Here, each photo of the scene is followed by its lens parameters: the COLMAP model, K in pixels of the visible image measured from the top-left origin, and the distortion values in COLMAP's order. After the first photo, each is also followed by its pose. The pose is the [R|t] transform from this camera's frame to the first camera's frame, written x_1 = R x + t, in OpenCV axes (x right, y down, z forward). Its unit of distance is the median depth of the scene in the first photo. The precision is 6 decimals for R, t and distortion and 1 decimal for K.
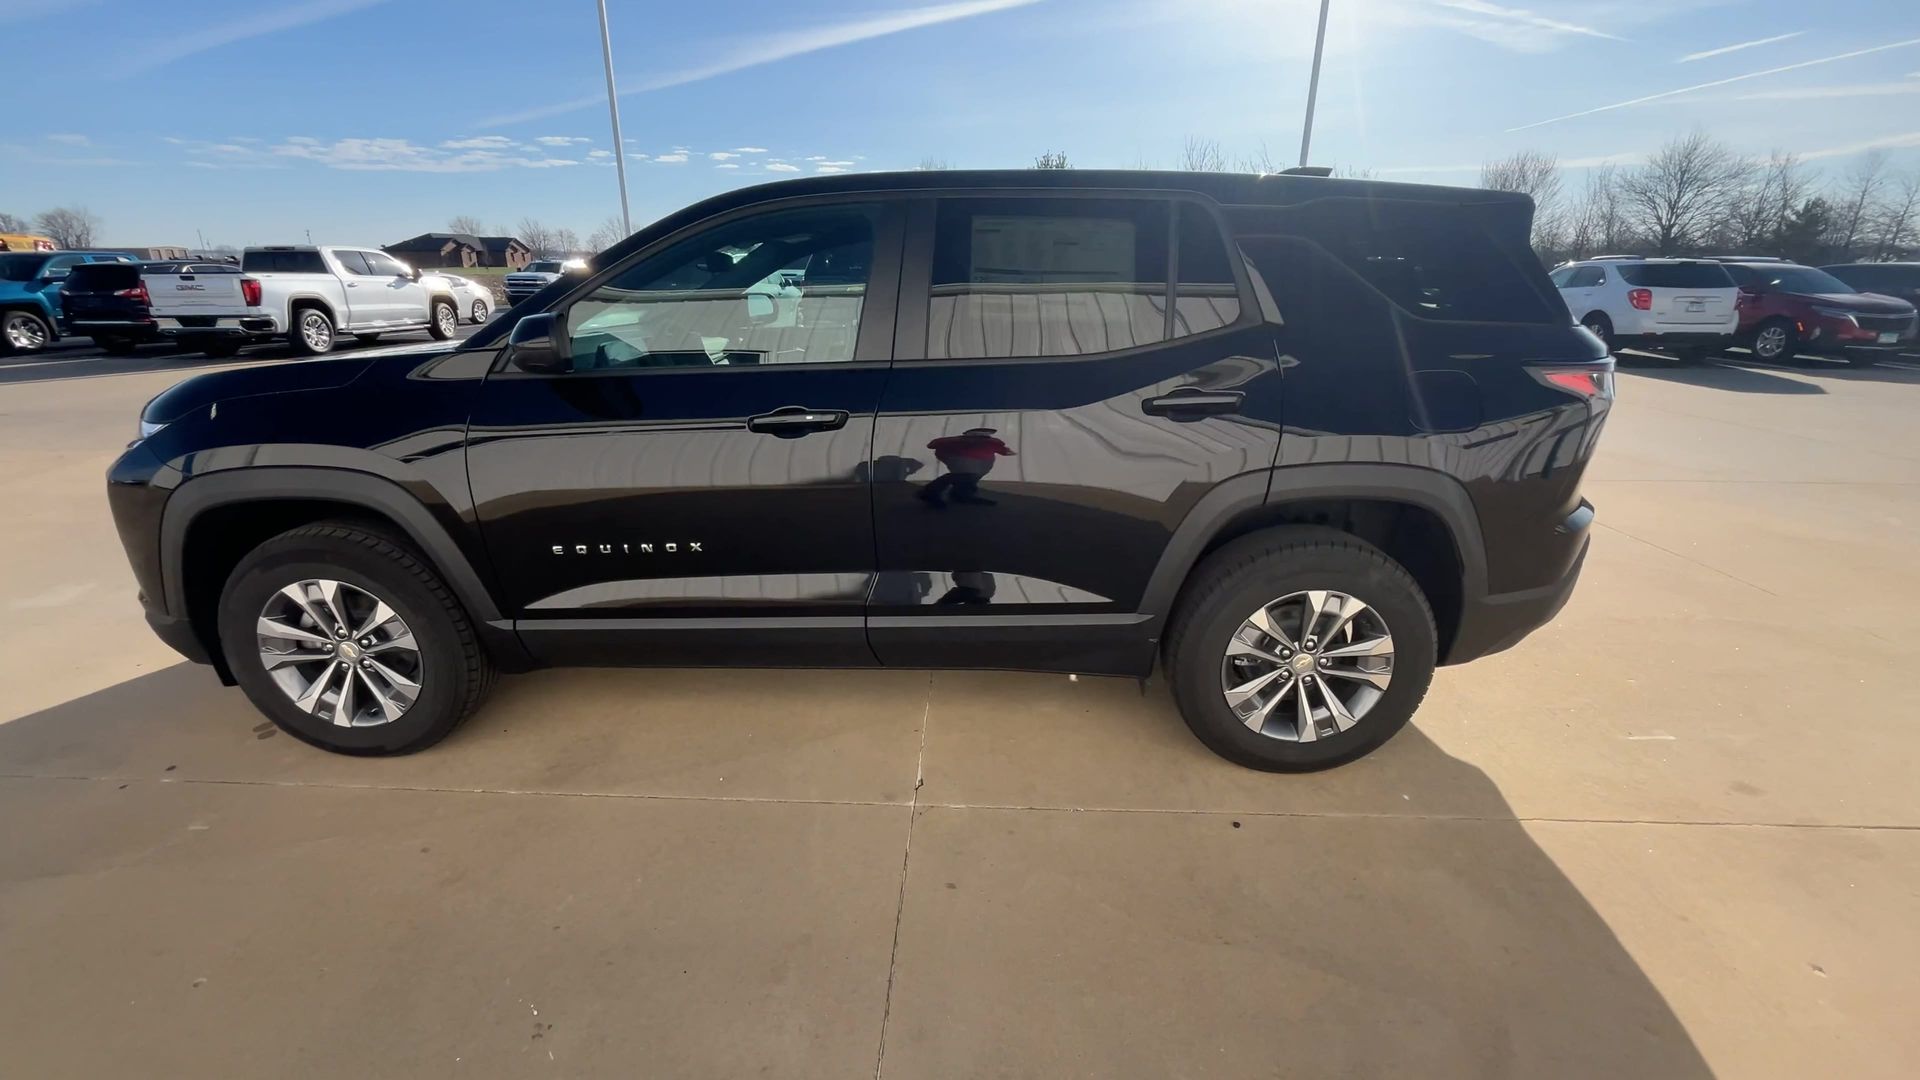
lens RADIAL K [[791.7, 0, 968.7], [0, 791.7, 536.1], [0, 0, 1]] dist [0.000545, -0.000149]
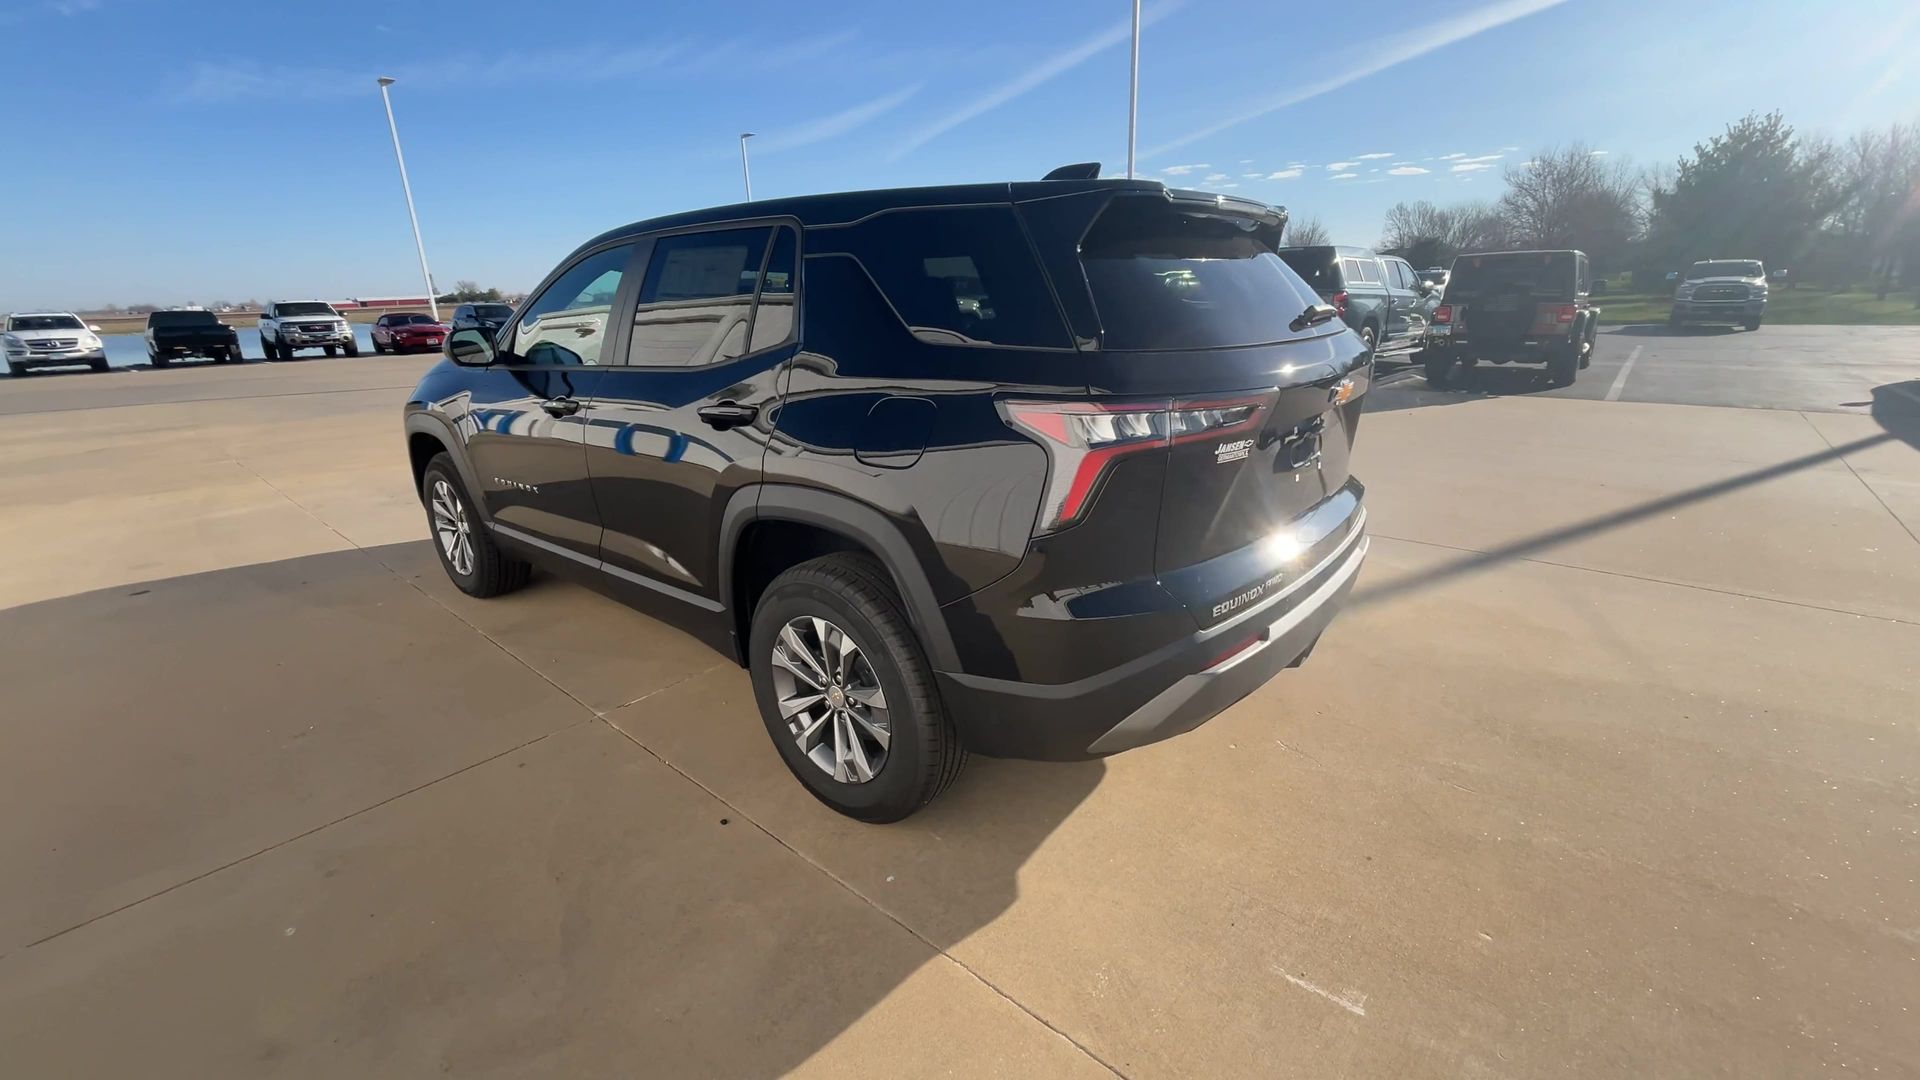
lens RADIAL K [[791.7, 0, 961.0], [0, 791.7, 536.5], [0, 0, 1]] dist [0.000545, -0.000149]
pose [[0.775458, 0.167708, -0.608719, 1.141555], [-0.178964, 0.982923, 0.042819, -0.101842], [0.605505, 0.075735, 0.792230, 0.335888]]
